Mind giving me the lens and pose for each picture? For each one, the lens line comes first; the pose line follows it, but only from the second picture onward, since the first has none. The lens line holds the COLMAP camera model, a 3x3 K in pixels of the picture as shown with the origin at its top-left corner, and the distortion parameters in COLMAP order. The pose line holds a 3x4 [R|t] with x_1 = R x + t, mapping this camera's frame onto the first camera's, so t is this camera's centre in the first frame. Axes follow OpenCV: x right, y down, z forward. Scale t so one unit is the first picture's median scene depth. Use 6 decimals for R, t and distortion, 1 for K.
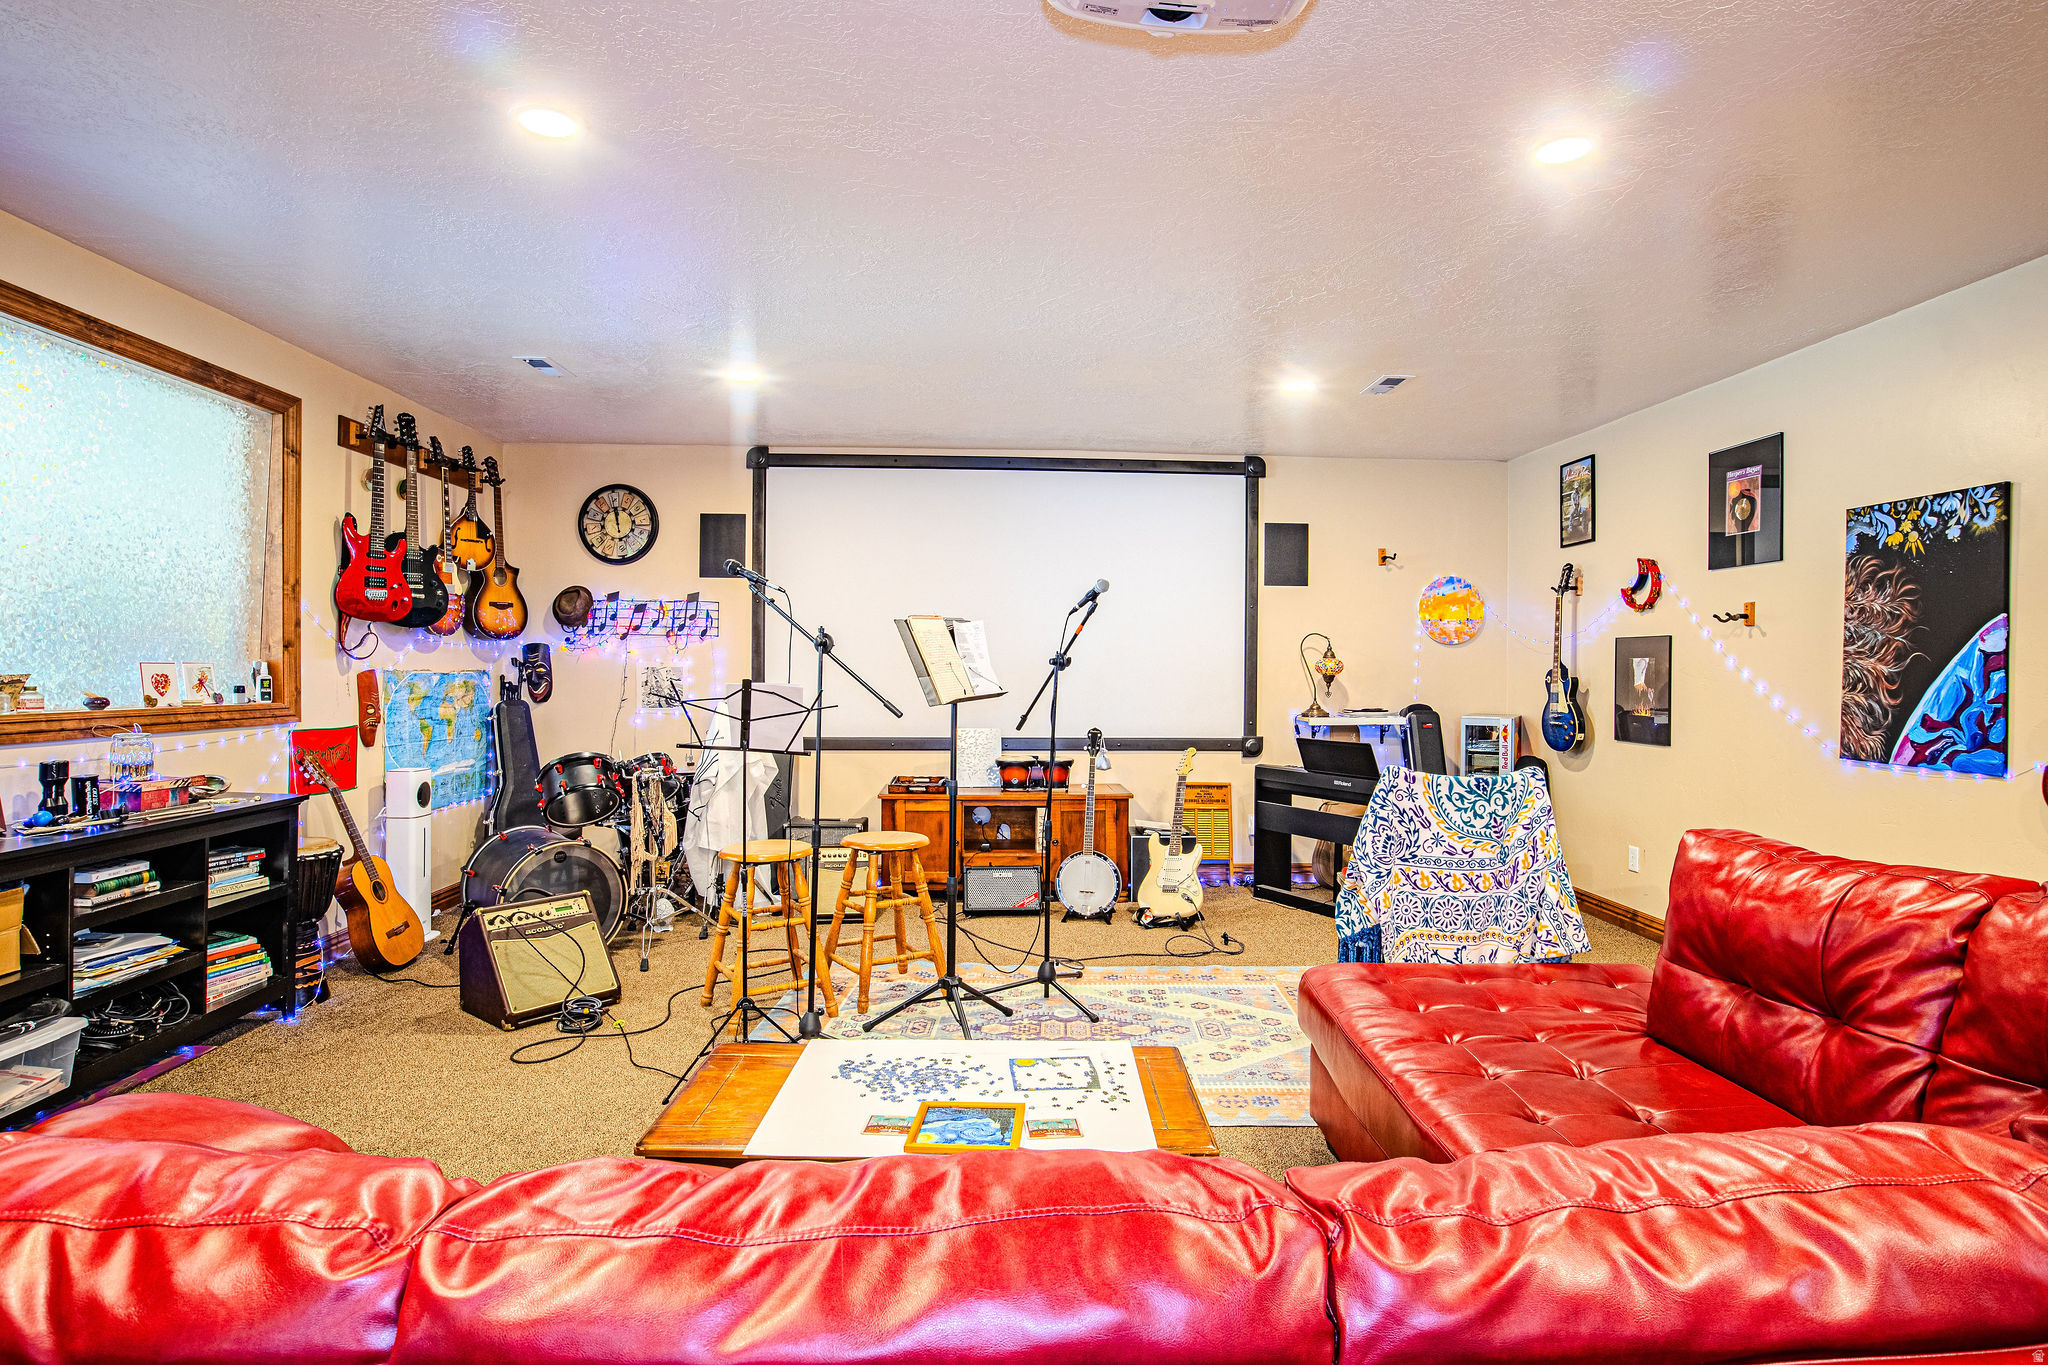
lens RADIAL K [[1036.6, 0, 1030.9], [0, 1036.6, 675.2], [0, 0, 1]] dist [-0.041031, 0.009868]
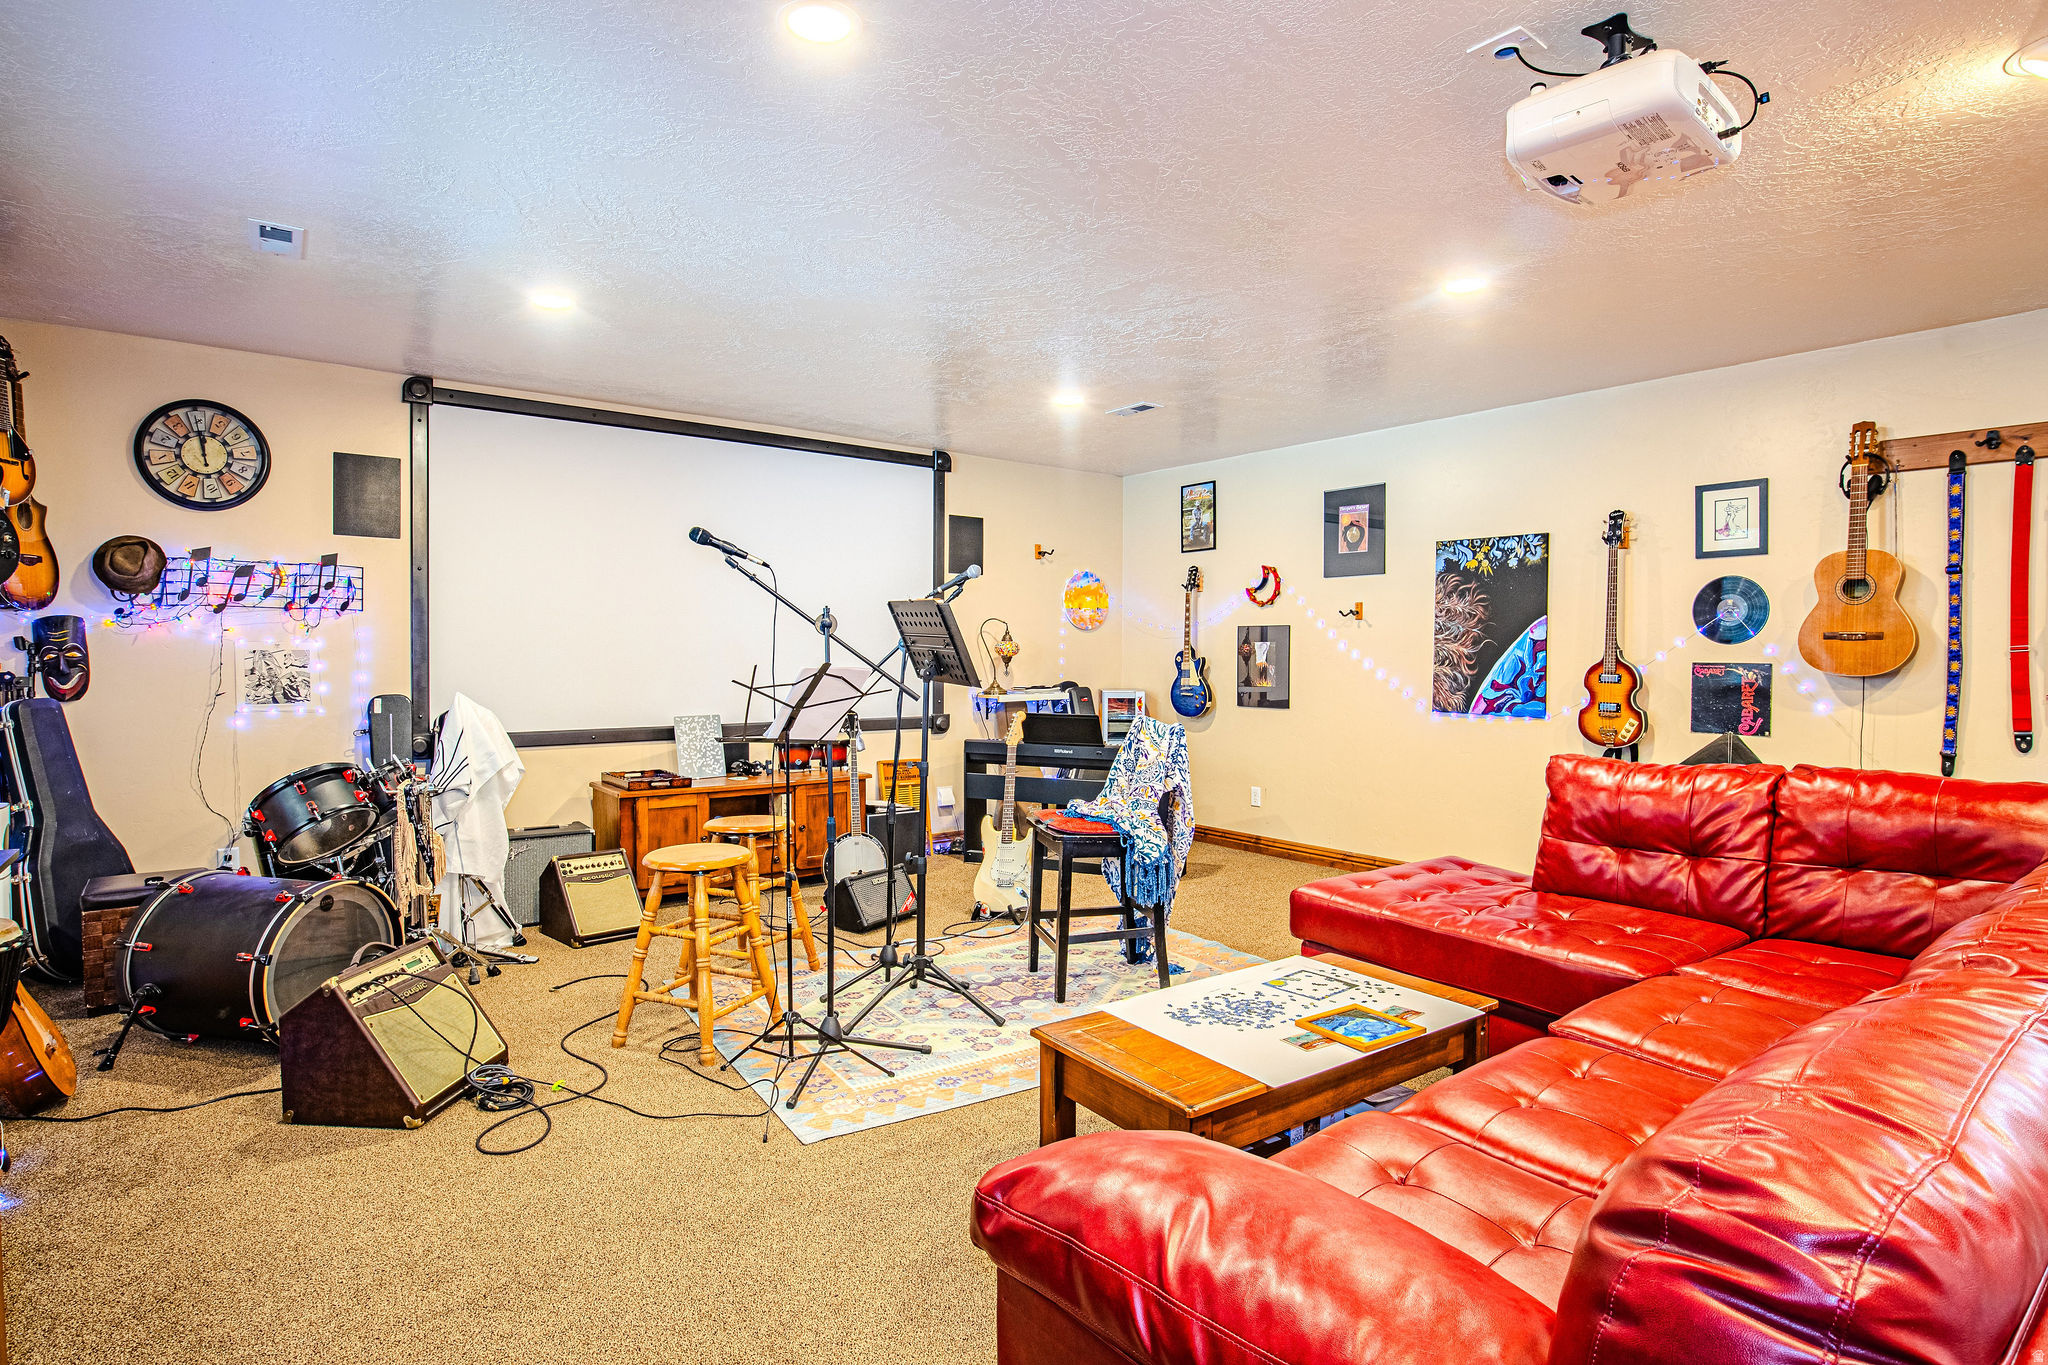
lens RADIAL K [[1036.6, 0, 1031.6], [0, 1036.6, 675.2], [0, 0, 1]] dist [-0.041031, 0.009868]
pose [[0.819907, -0.014912, 0.572302, -0.380328], [0.004500, 0.999798, 0.019604, -0.001577], [-0.572478, -0.013498, 0.819809, 0.080613]]
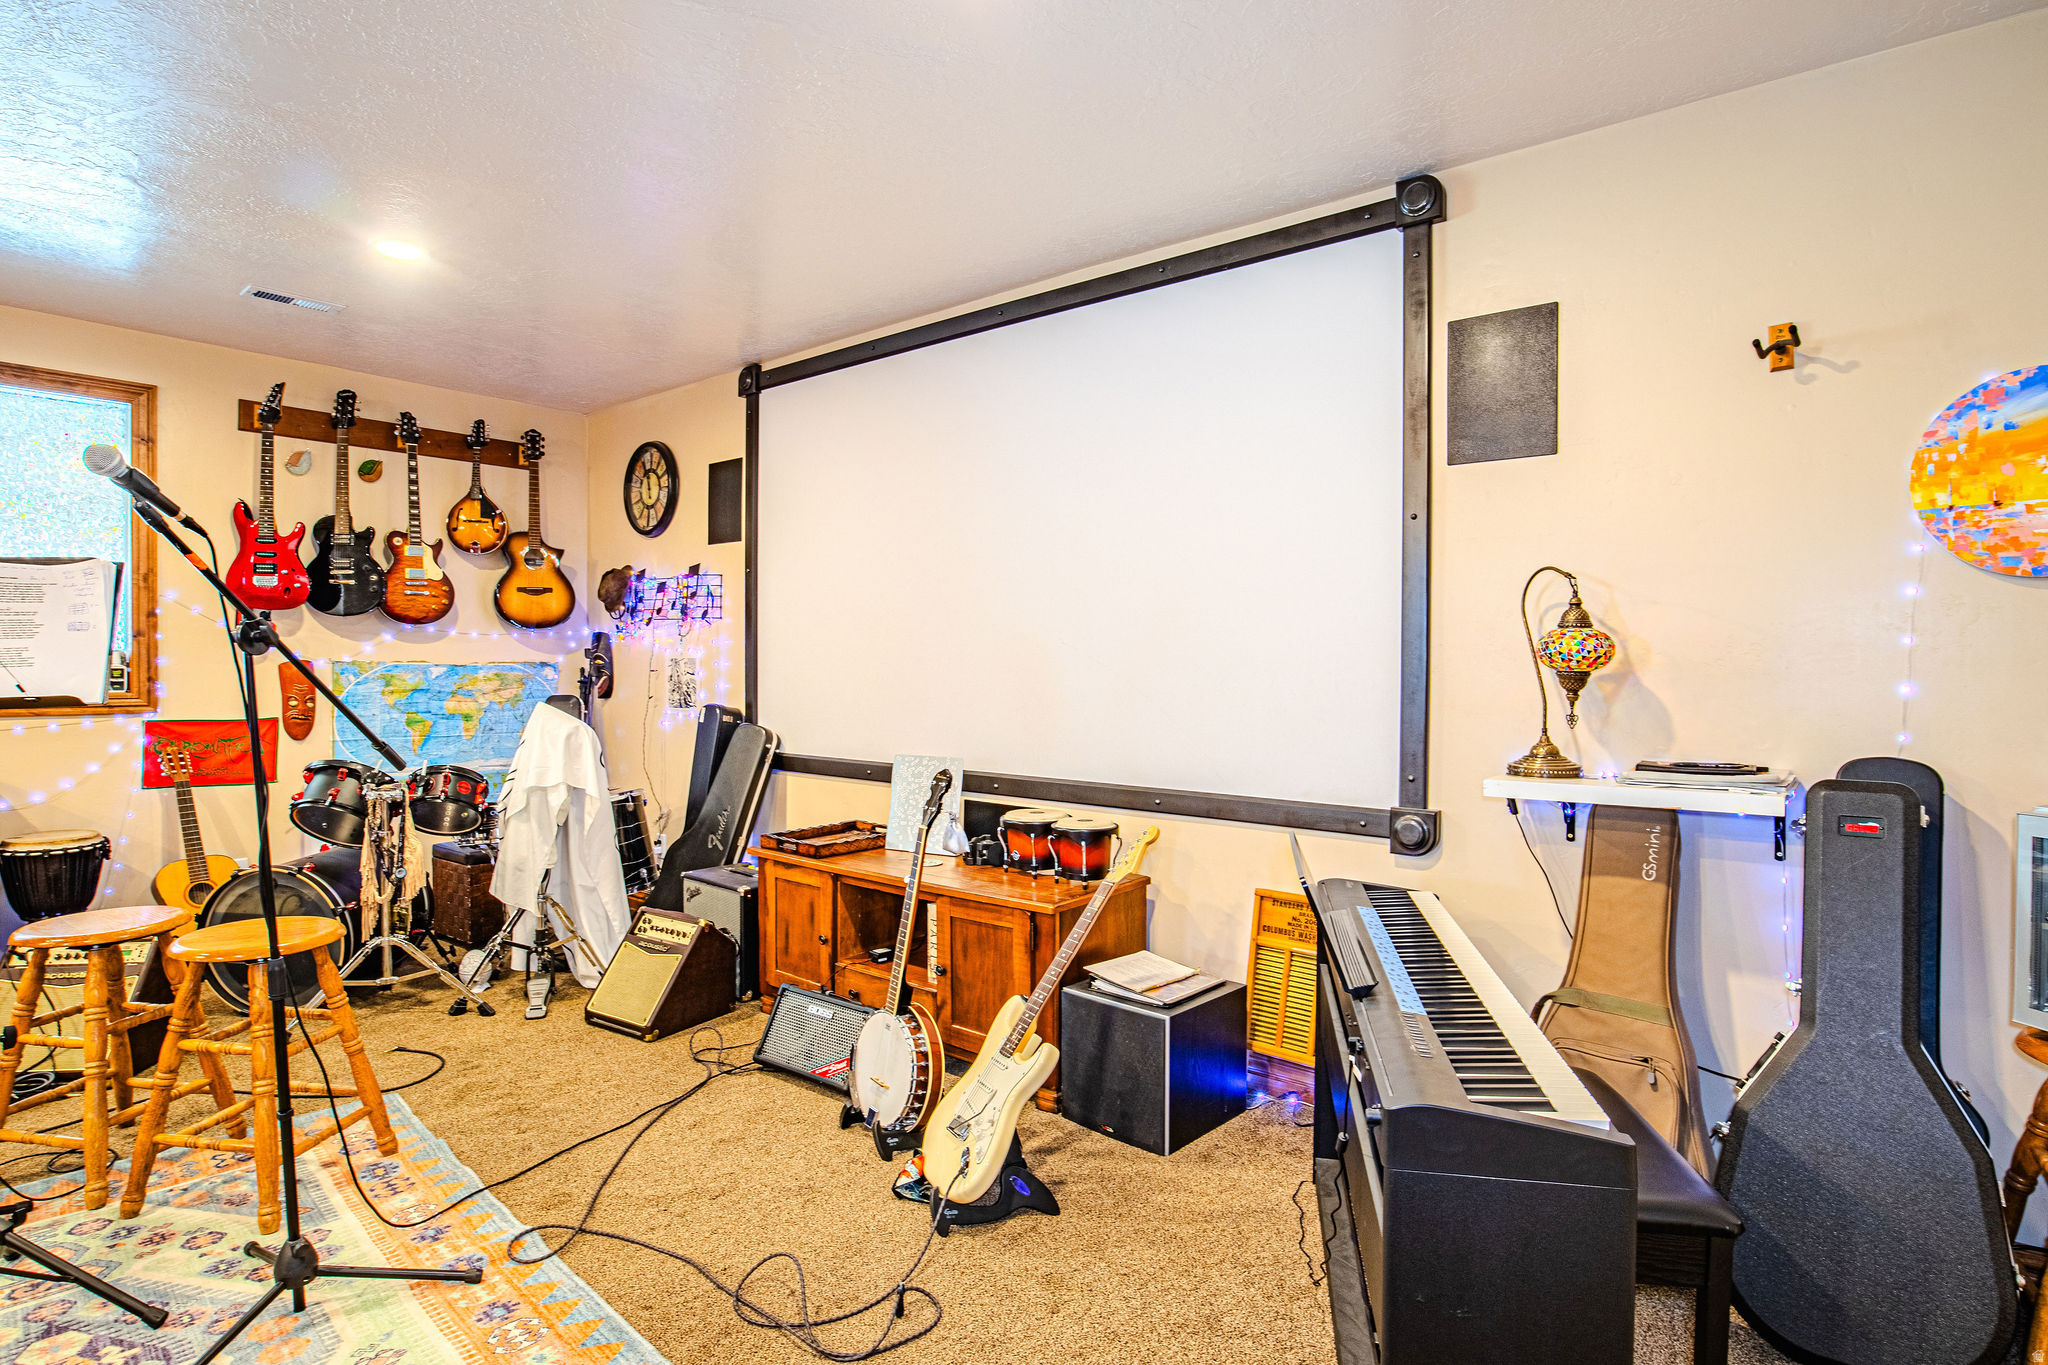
lens RADIAL K [[1036.6, 0, 1035.0], [0, 1036.6, 677.7], [0, 0, 1]] dist [-0.041031, 0.009868]
pose [[0.746831, 0.007877, -0.664967, 0.455241], [-0.004978, 0.999968, 0.006254, 0.001356], [0.664995, -0.001360, 0.746847, 0.661646]]
